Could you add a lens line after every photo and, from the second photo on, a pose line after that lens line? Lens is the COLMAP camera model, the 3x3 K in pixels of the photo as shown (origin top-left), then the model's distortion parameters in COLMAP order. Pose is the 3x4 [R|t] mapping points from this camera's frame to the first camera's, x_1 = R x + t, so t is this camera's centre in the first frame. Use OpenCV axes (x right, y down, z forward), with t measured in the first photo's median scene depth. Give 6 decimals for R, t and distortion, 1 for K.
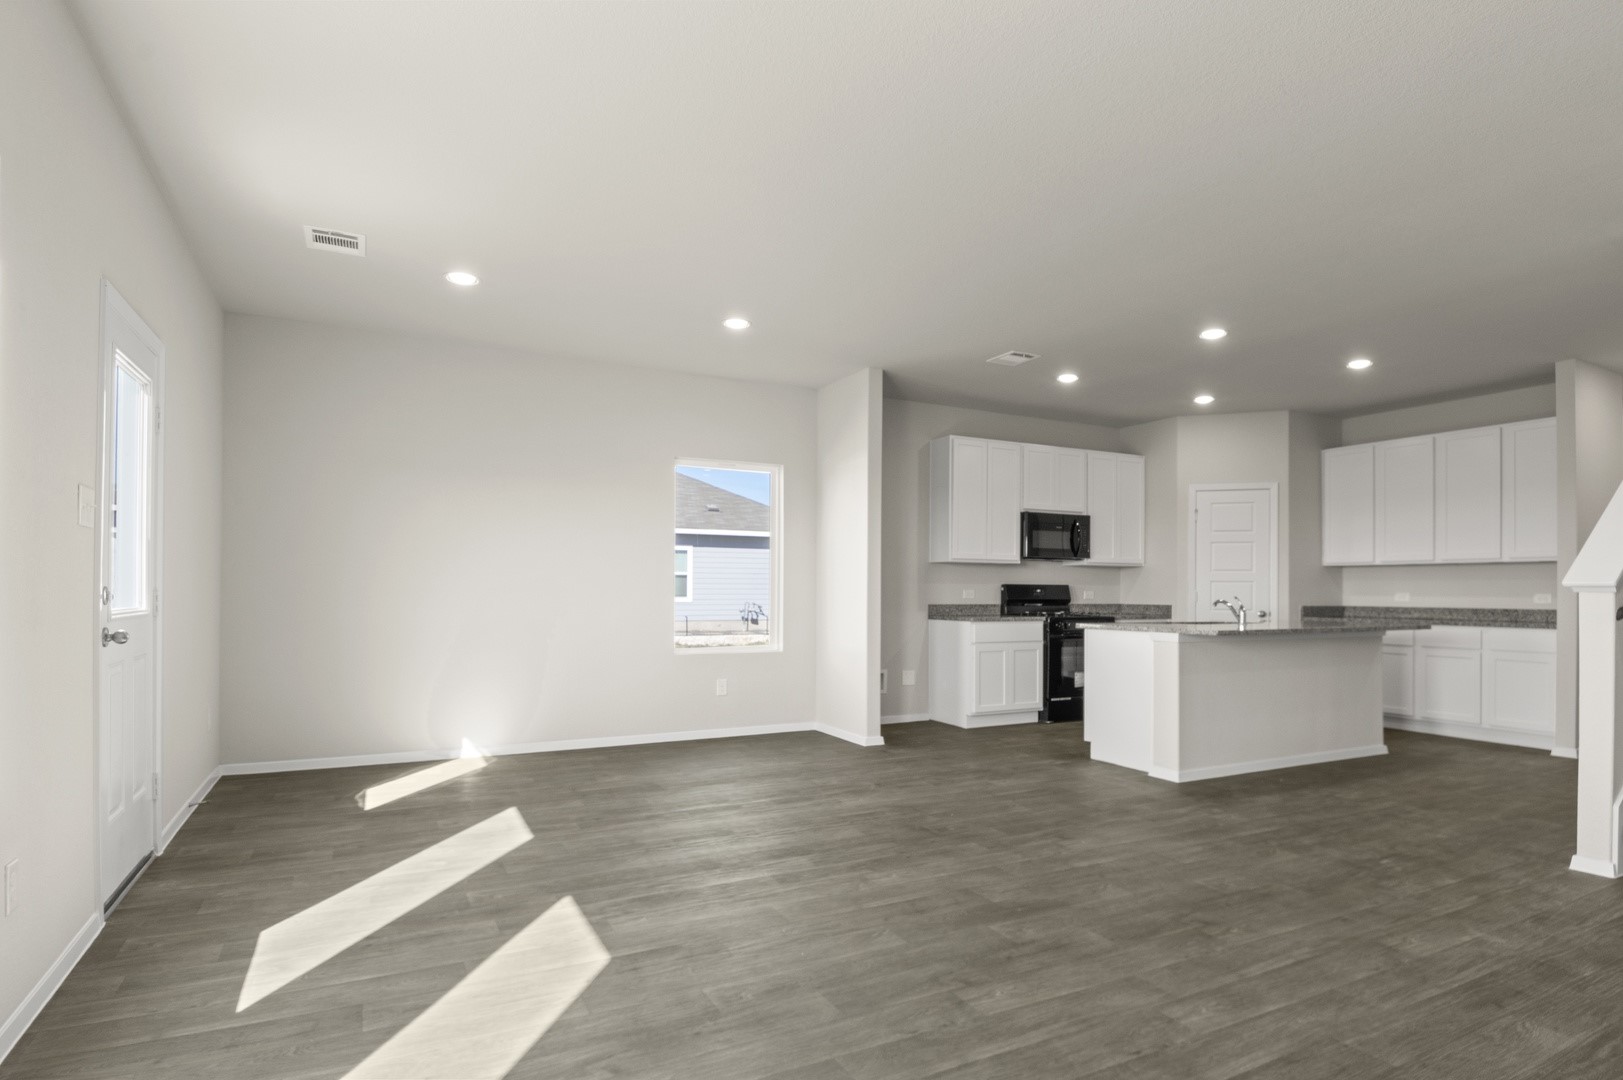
lens RADIAL K [[877.5, 0, 850.6], [0, 877.5, 594.1], [0, 0, 1]] dist [0.033509, -0.046764]
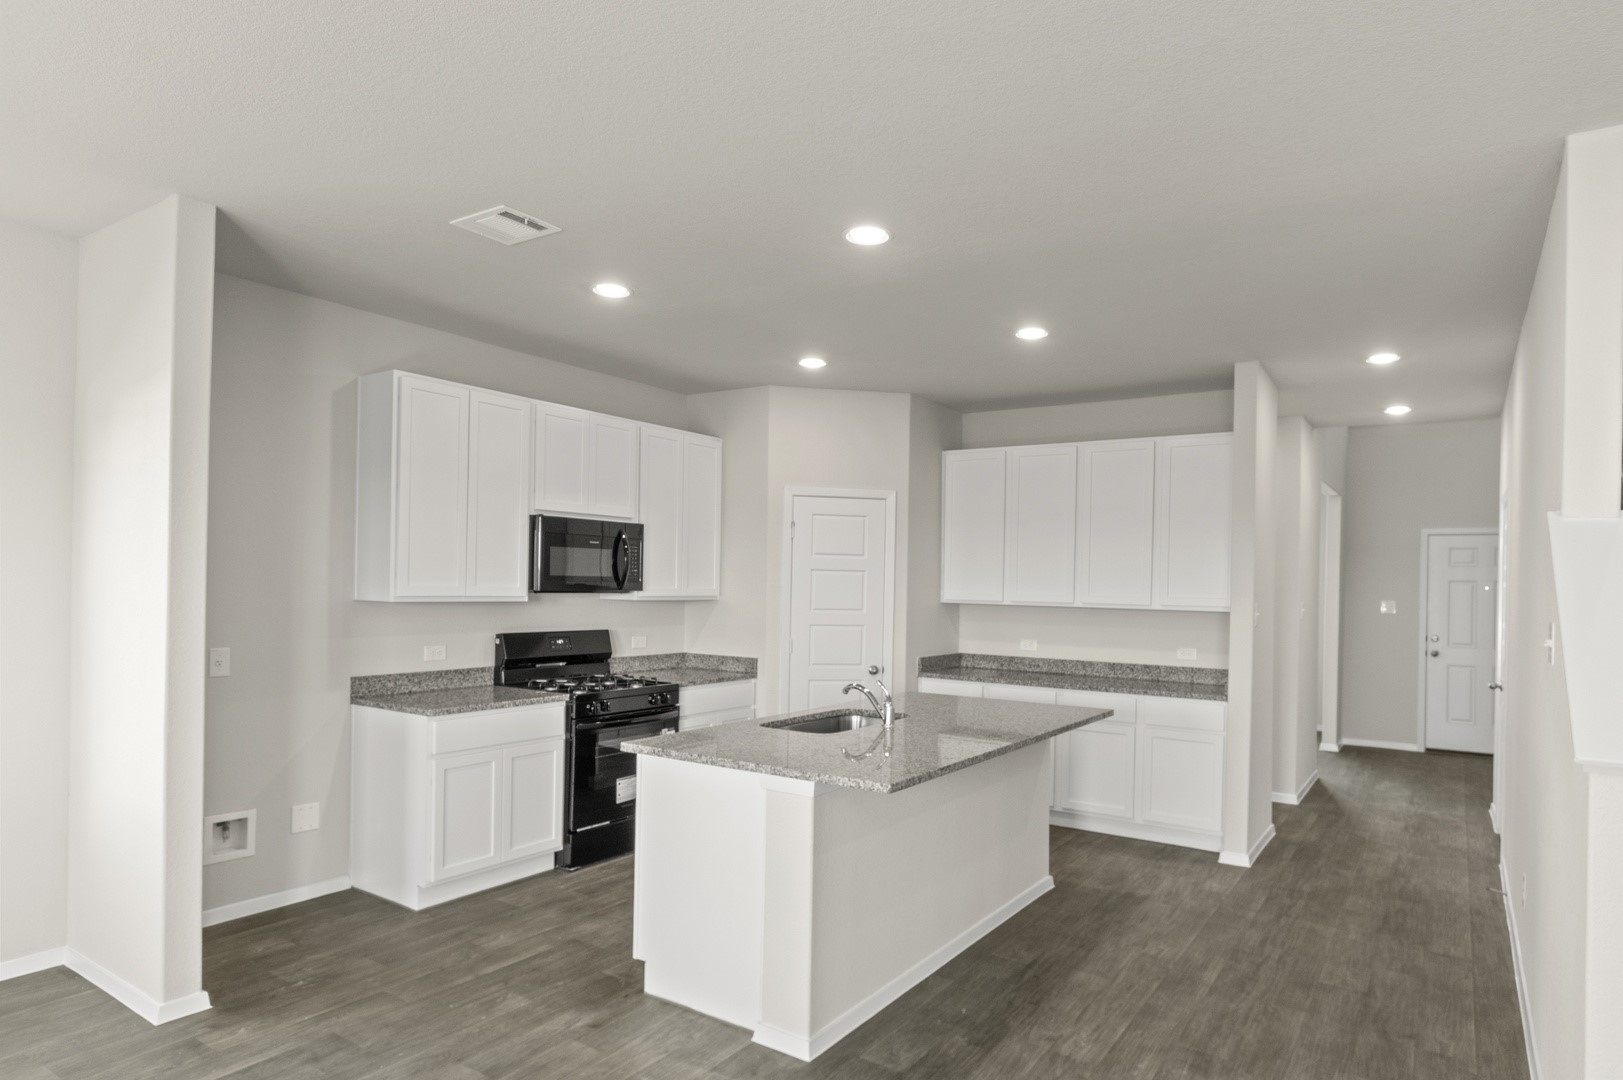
lens RADIAL K [[938.1, 0, 847.4], [0, 938.1, 583.0], [0, 0, 1]] dist [0.006008, -0.019522]
pose [[0.881616, 0.011978, 0.471815, 0.085667], [-0.014571, 0.999892, 0.001843, -0.052833], [-0.471742, -0.008499, 0.881696, 0.345406]]
